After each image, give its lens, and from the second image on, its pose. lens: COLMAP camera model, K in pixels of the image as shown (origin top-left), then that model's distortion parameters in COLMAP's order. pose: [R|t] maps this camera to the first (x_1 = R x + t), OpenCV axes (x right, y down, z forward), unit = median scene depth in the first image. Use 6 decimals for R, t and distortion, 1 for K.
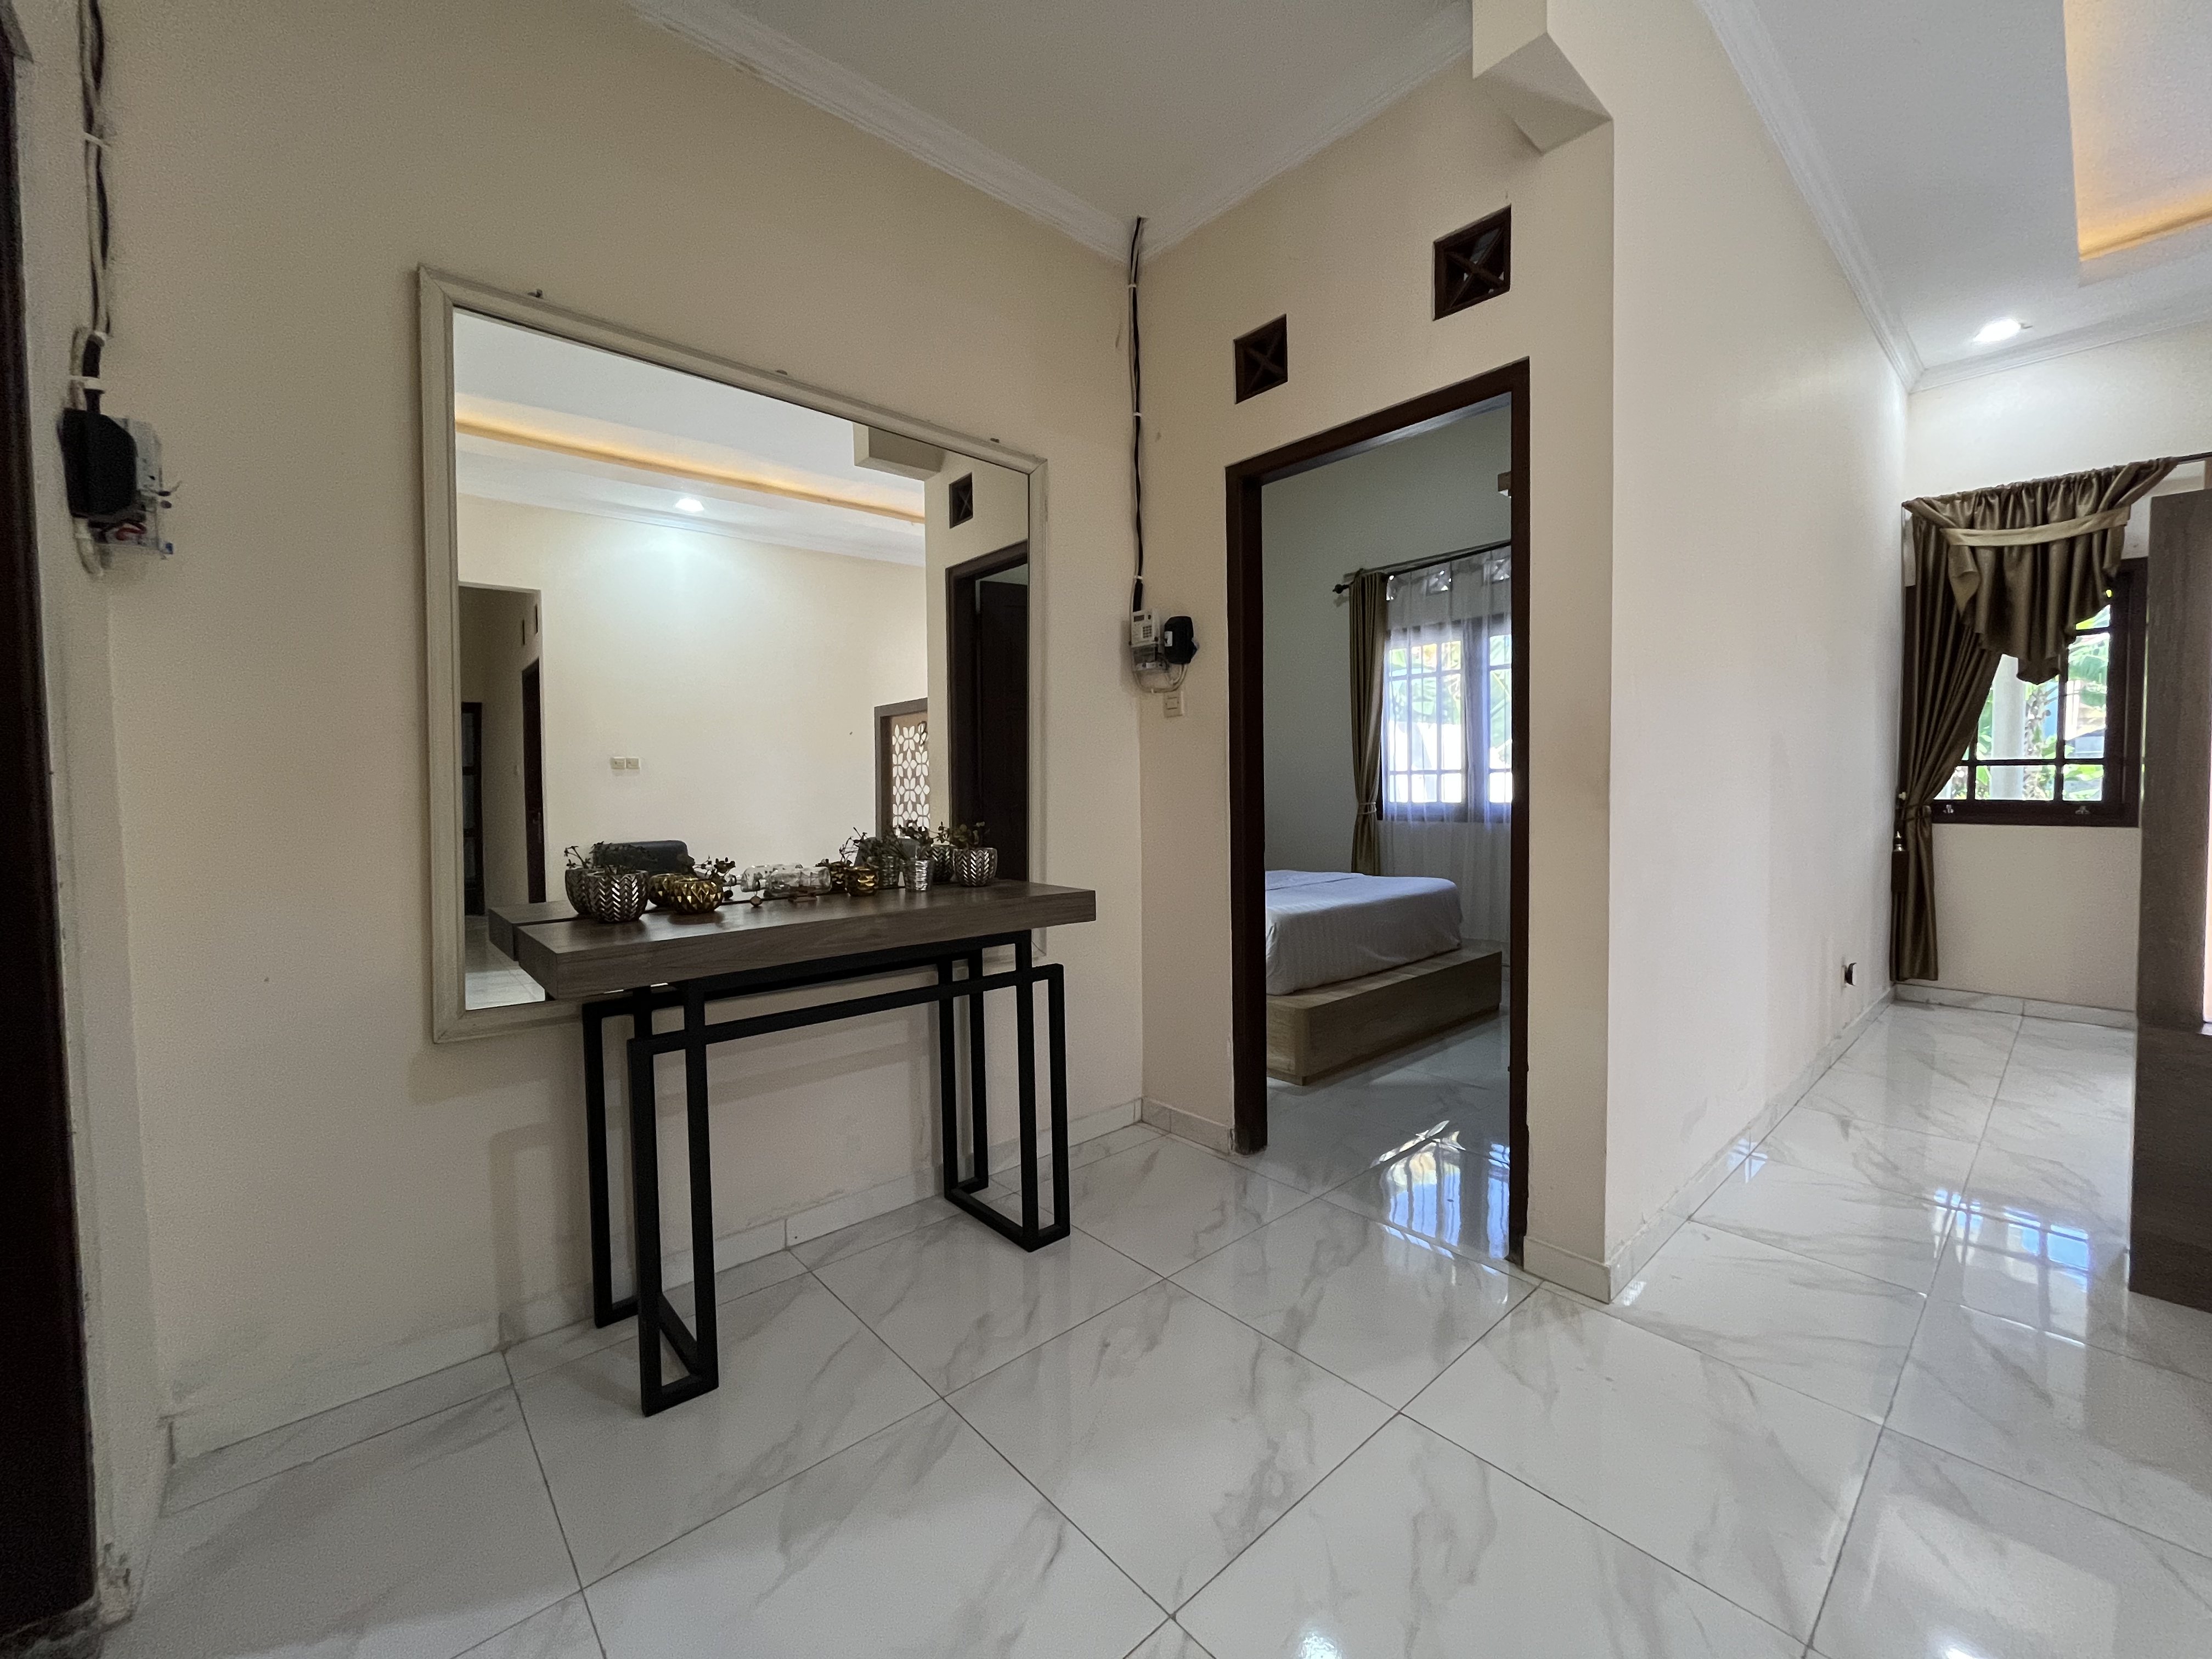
lens RADIAL K [[894.9, 0, 1105.1], [0, 894.9, 821.0], [0, 0, 1]] dist [0.000351, 0.000112]
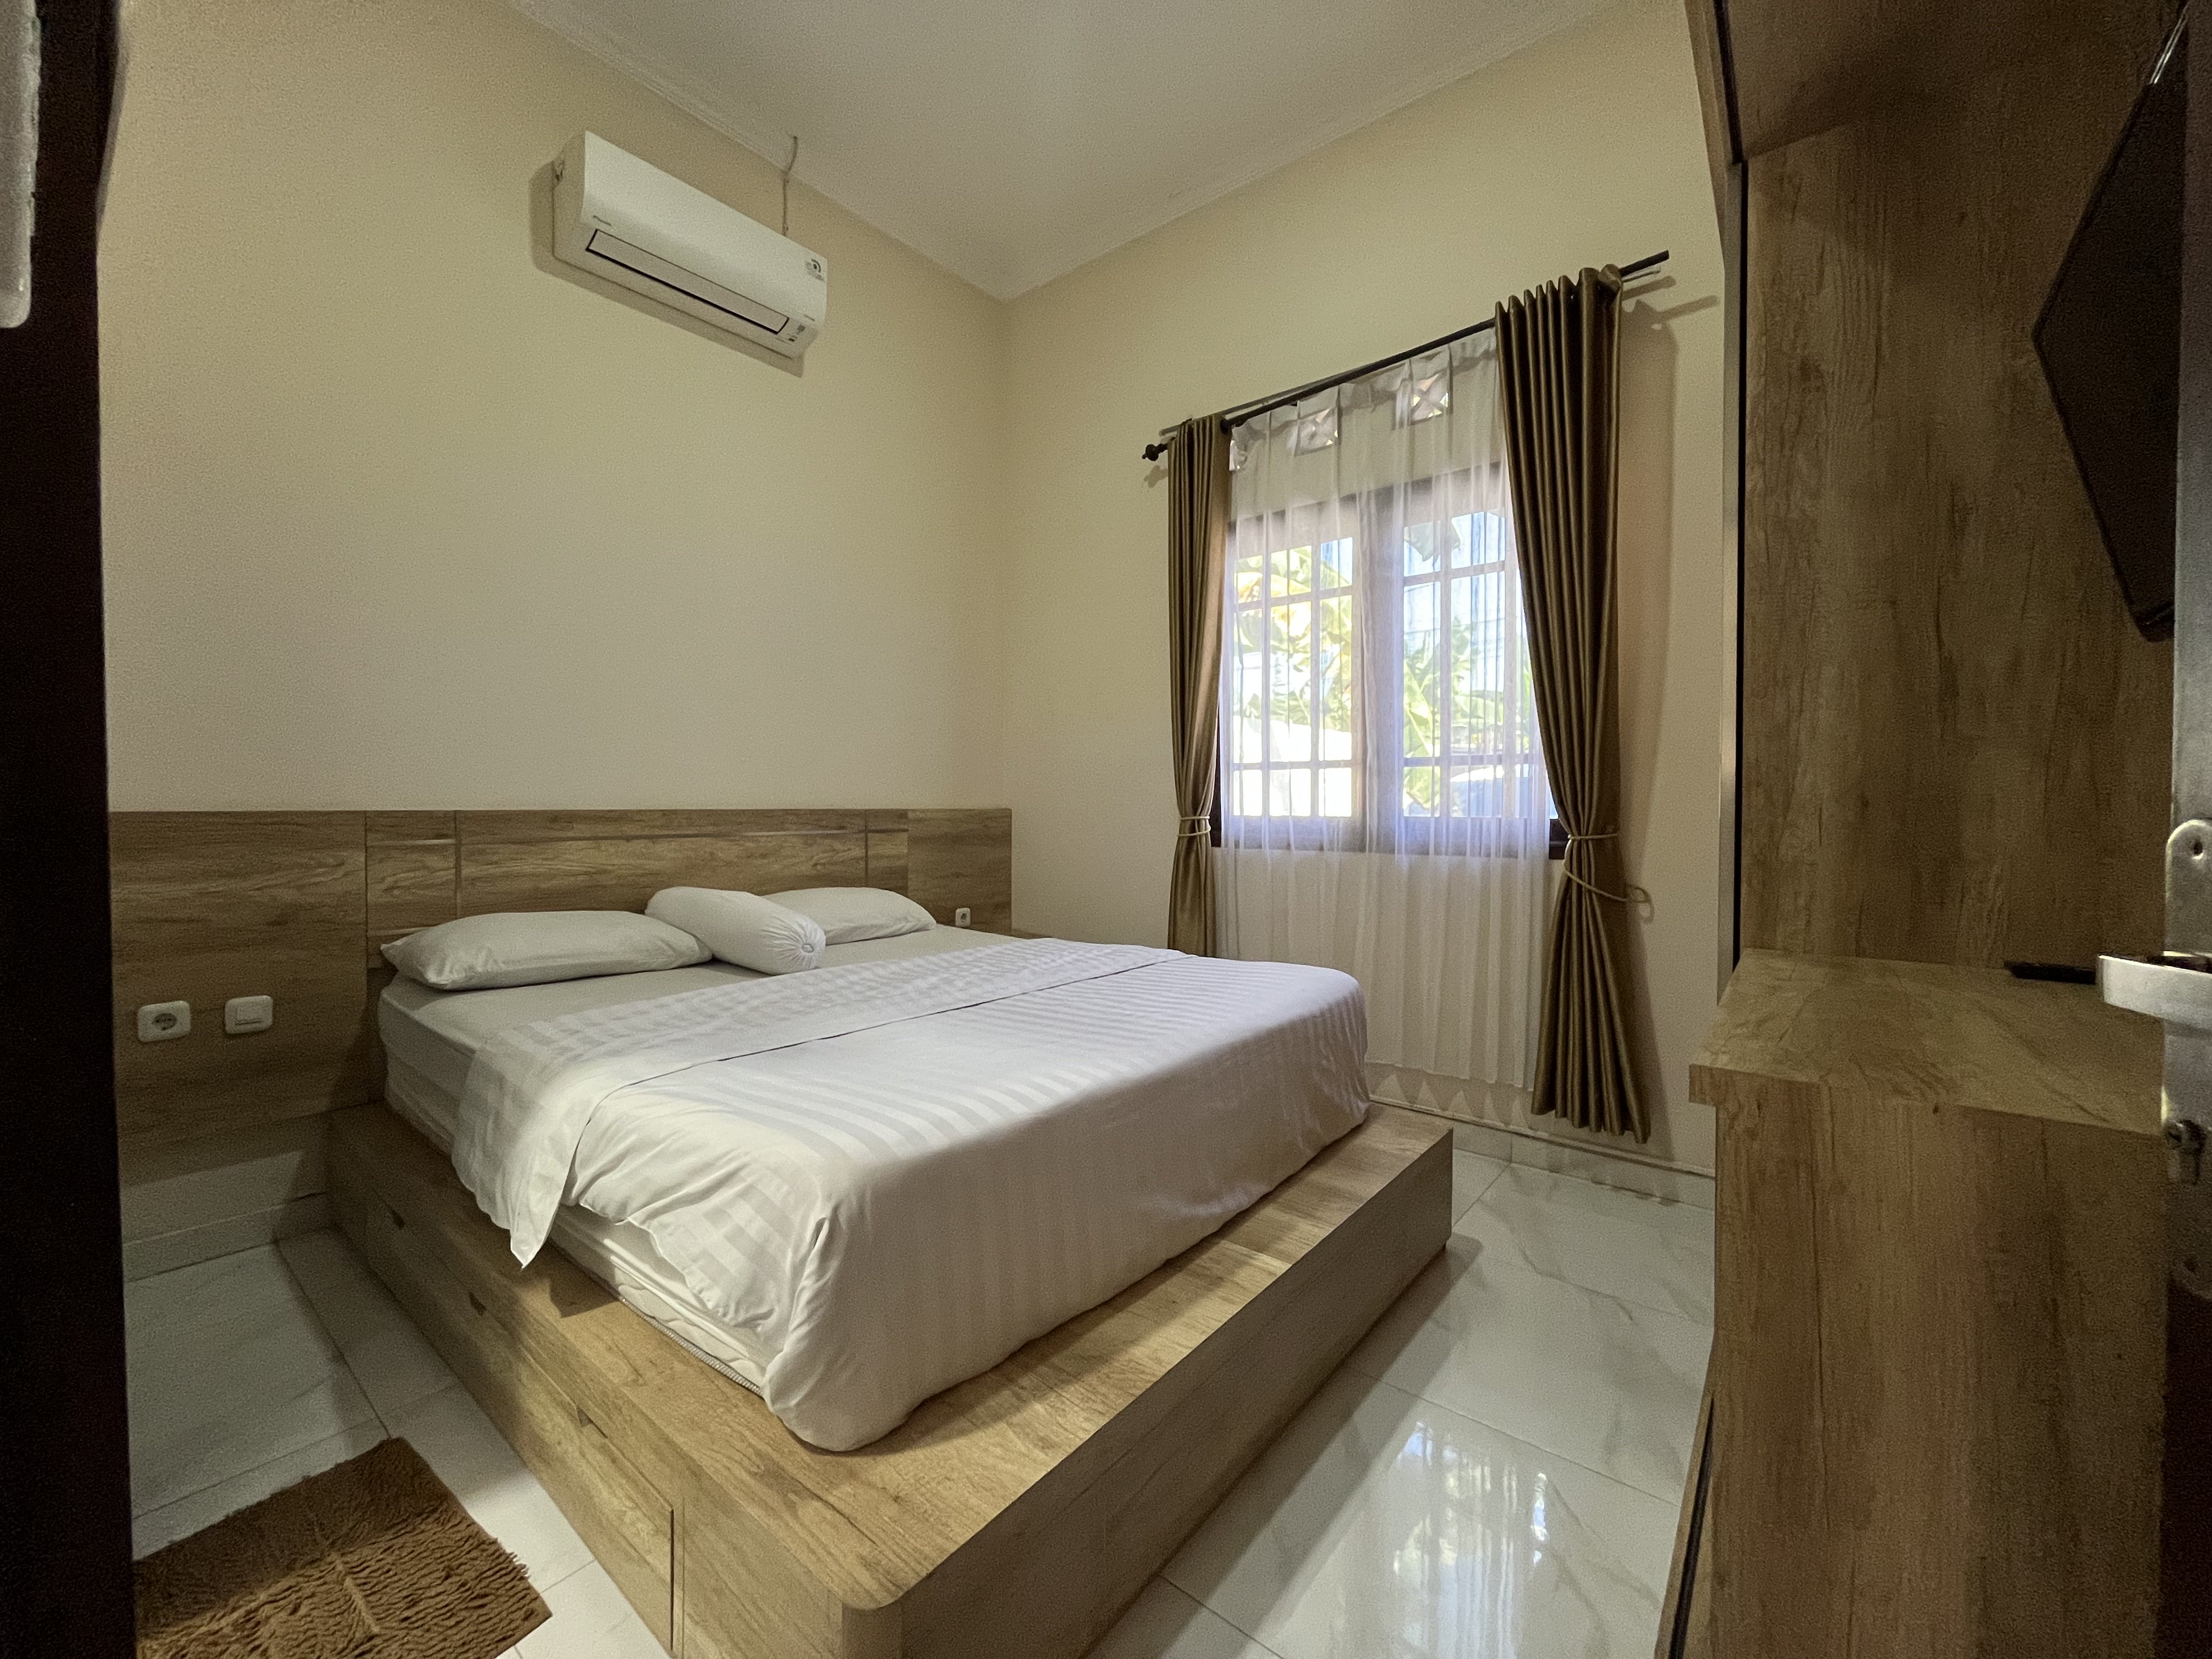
lens RADIAL K [[894.9, 0, 1105.1], [0, 894.9, 821.0], [0, 0, 1]] dist [0.000351, 0.000112]
pose [[0.985336, 0.010832, 0.170283, 0.140011], [-0.007516, 0.999770, -0.020103, -0.005424], [-0.170462, 0.018528, 0.985190, 0.450721]]
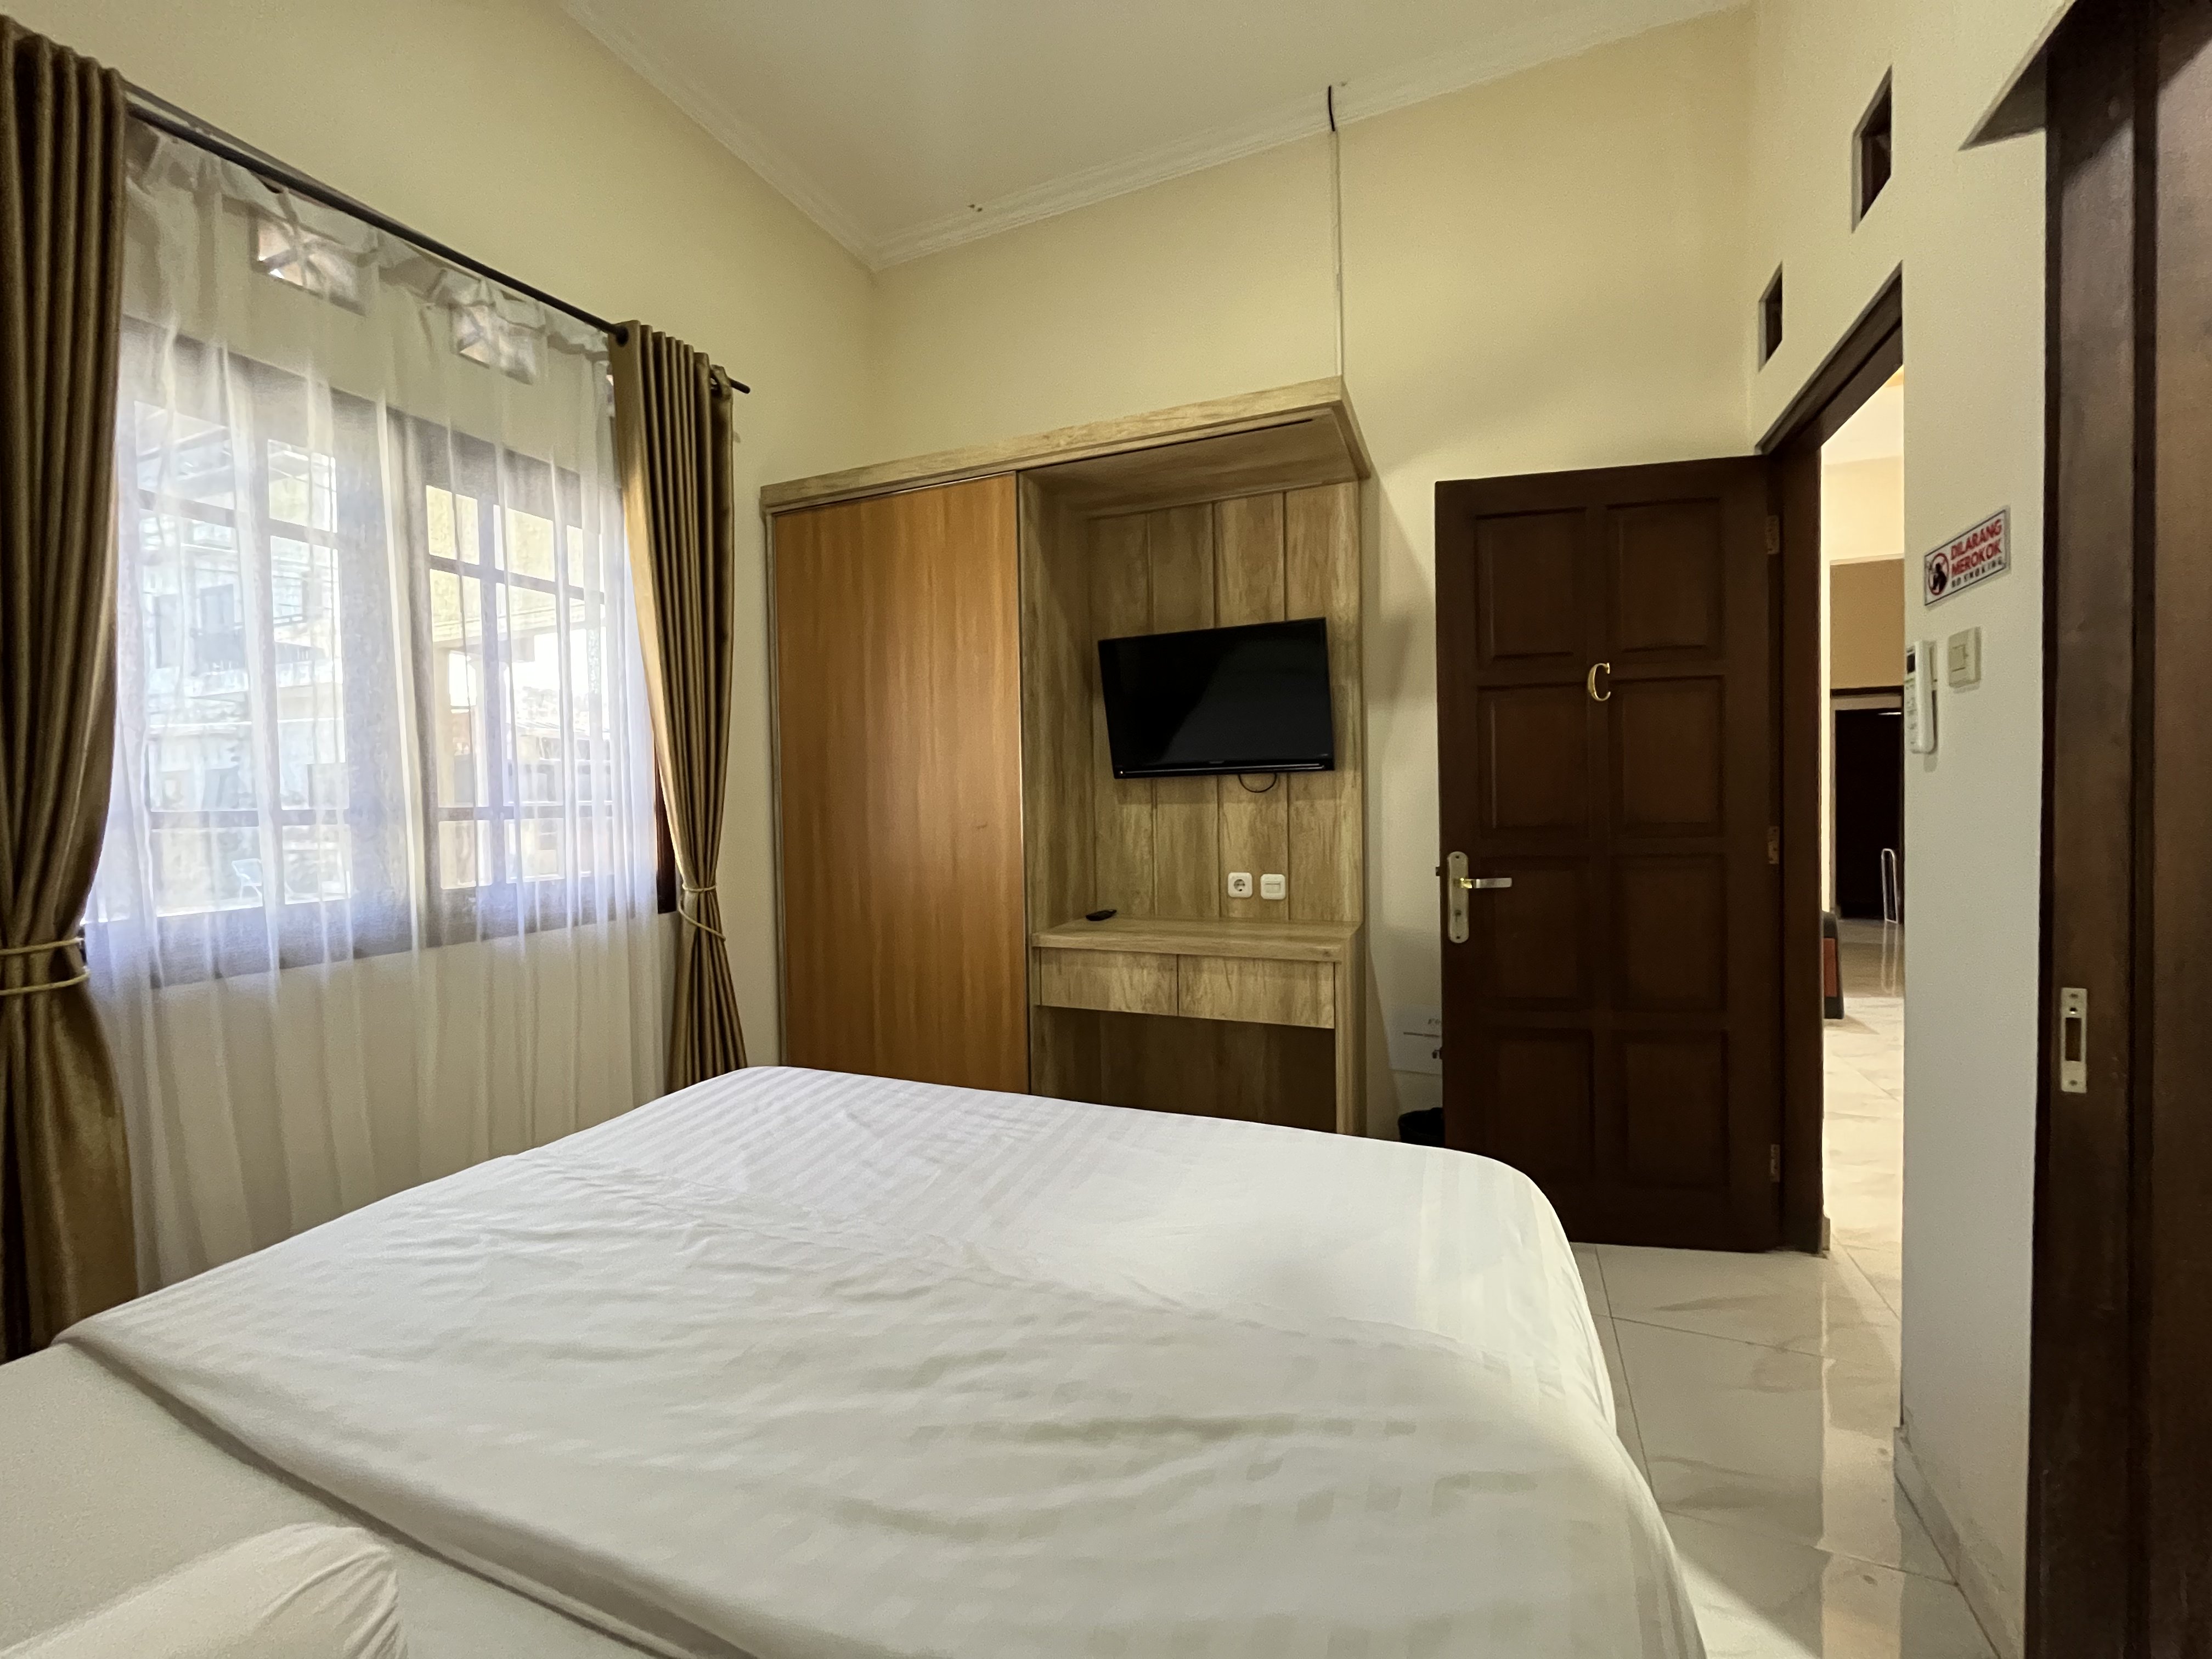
lens RADIAL K [[894.9, 0, 1105.1], [0, 894.9, 821.0], [0, 0, 1]] dist [0.000351, 0.000112]
pose [[-0.437566, -0.003411, 0.899180, -0.067257], [0.062519, 0.997457, 0.034207, -0.046280], [-0.897010, 0.071184, -0.436240, 0.868629]]
